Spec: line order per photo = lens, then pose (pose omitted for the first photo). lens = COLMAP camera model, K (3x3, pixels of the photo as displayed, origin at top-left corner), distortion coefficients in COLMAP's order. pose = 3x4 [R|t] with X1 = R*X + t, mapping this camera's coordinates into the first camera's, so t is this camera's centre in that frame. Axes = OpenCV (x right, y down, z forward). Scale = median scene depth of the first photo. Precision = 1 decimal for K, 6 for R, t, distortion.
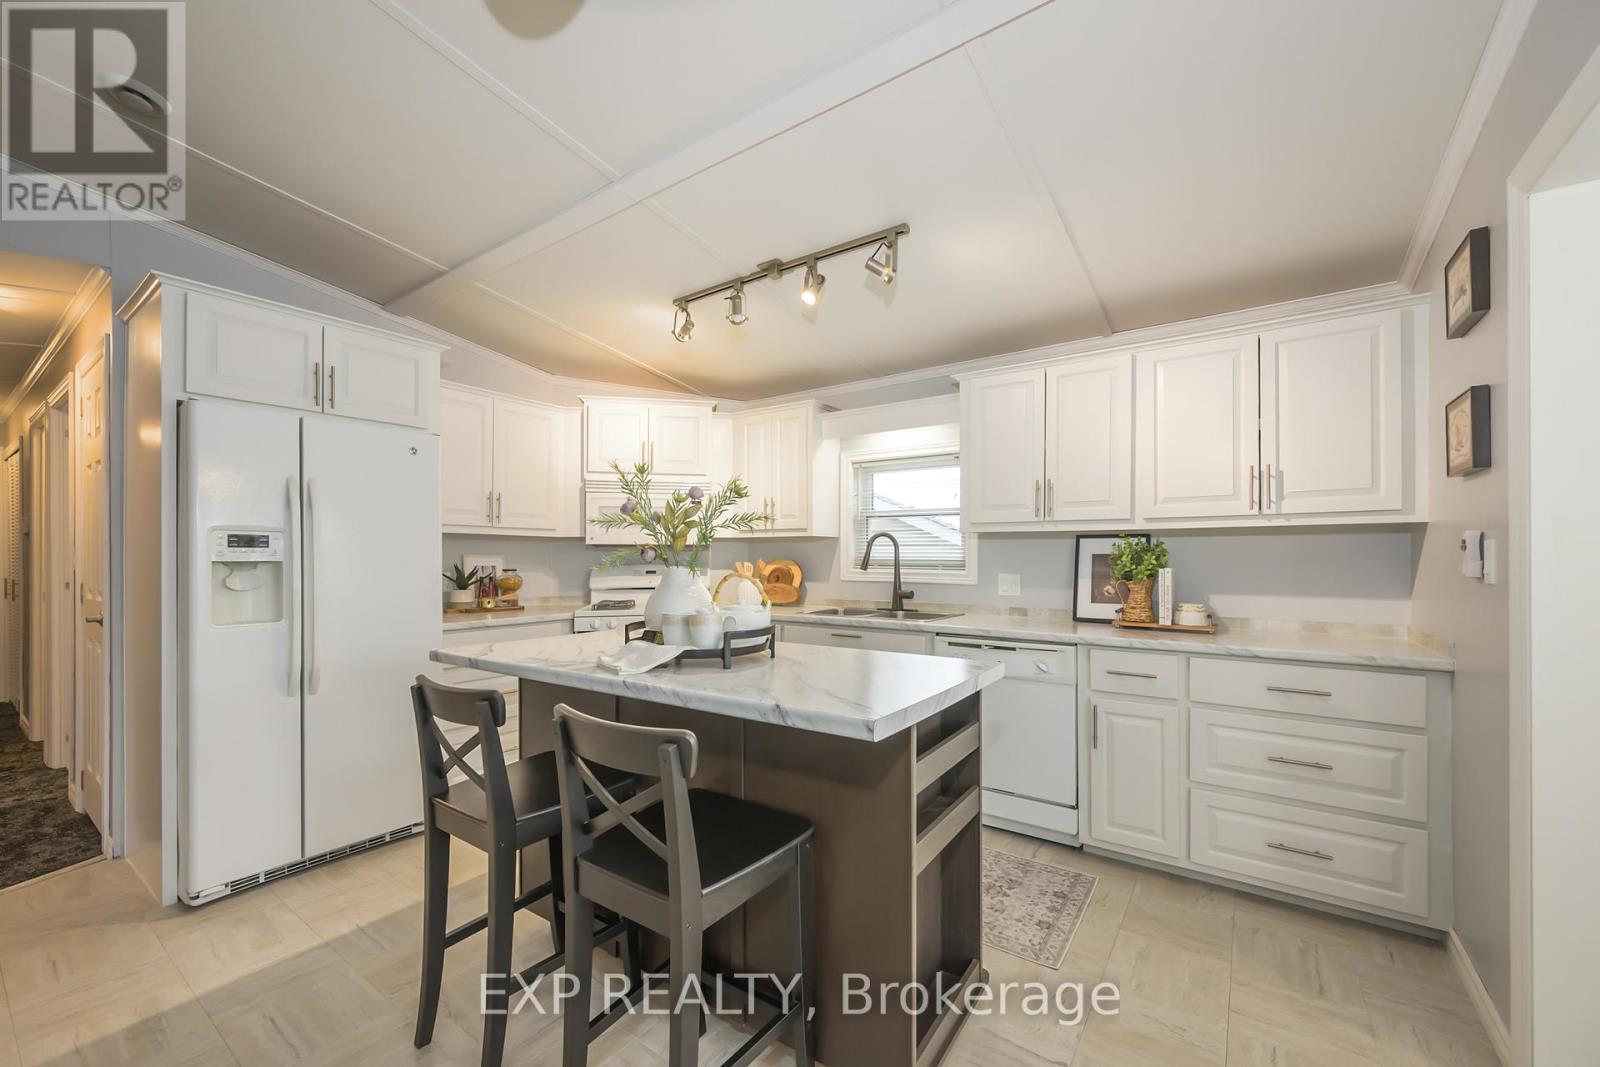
lens RADIAL K [[630.2, 0, 798.6], [0, 630.2, 554.4], [0, 0, 1]] dist [0.000255, -0.000462]
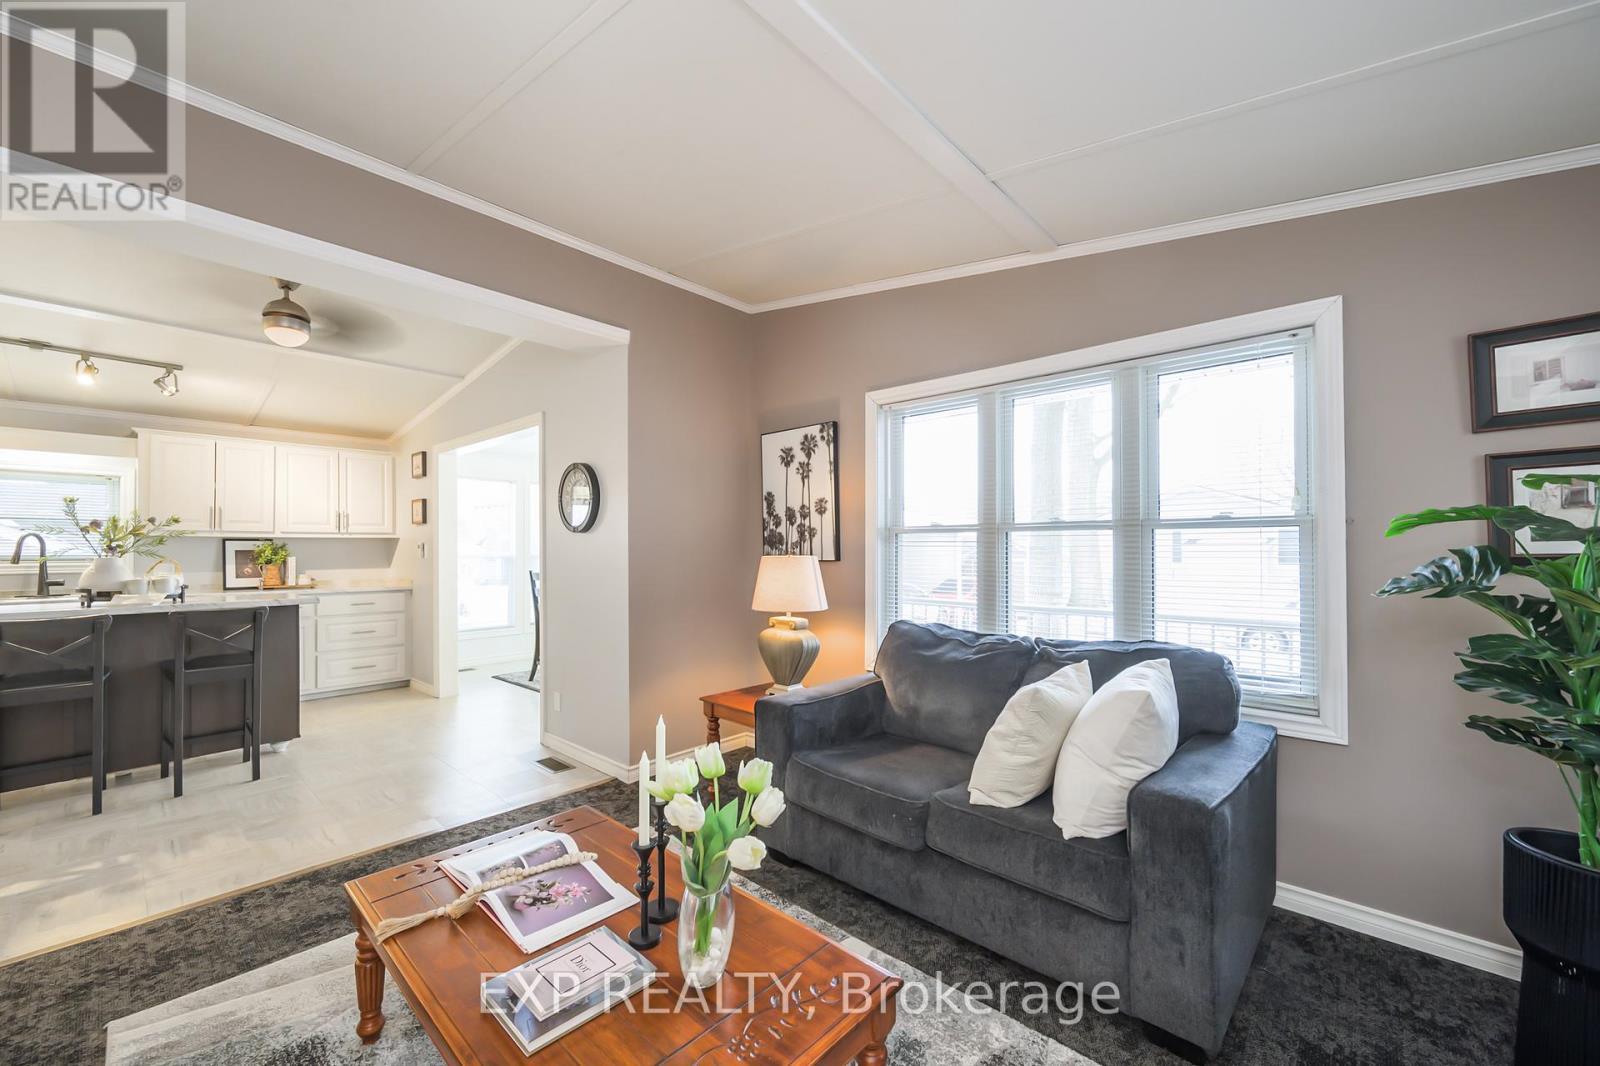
lens RADIAL K [[630.2, 0, 798.1], [0, 630.2, 540.9], [0, 0, 1]] dist [0.000255, -0.000462]
pose [[0.113388, 0.012064, 0.993477, -1.099440], [0.004836, 0.999908, -0.012694, 0.003629], [-0.993539, 0.006244, 0.113320, -0.736349]]
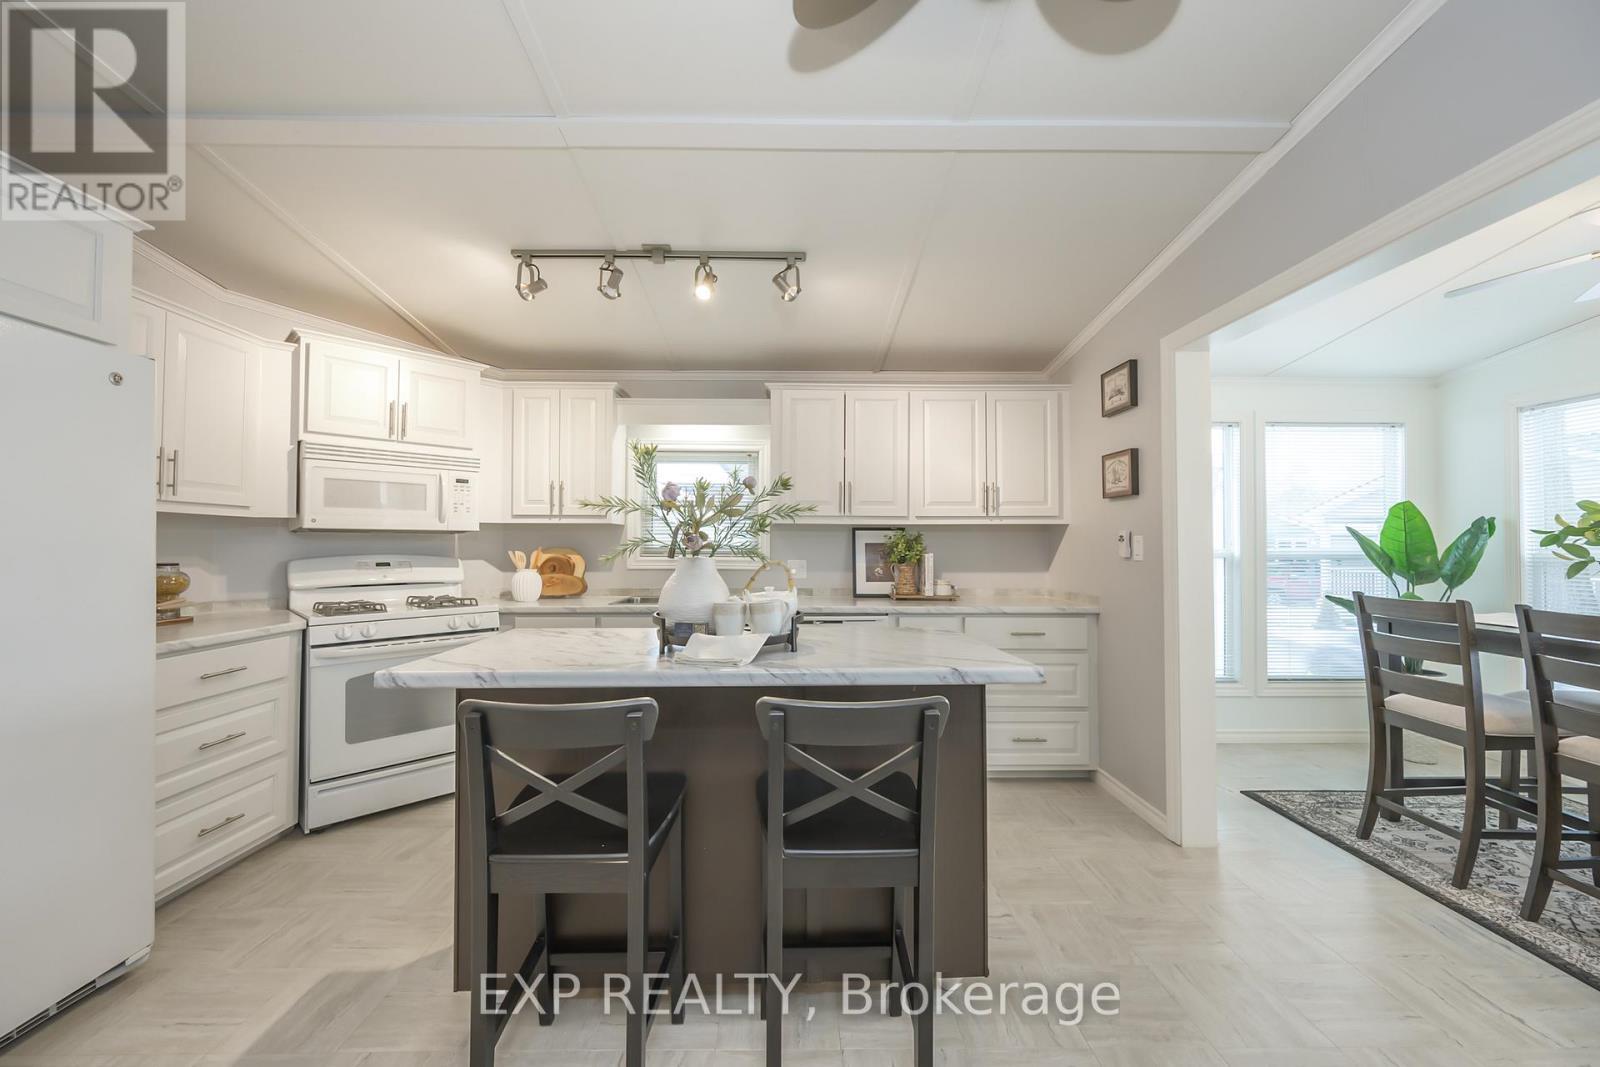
lens RADIAL K [[630.2, 0, 797.3], [0, 630.2, 533.9], [0, 0, 1]] dist [0.000255, -0.000462]
pose [[0.807288, 0.011096, 0.590053, -0.396681], [-0.002676, 0.999882, -0.015142, 0.000505], [-0.590151, 0.010646, 0.807223, 0.073419]]
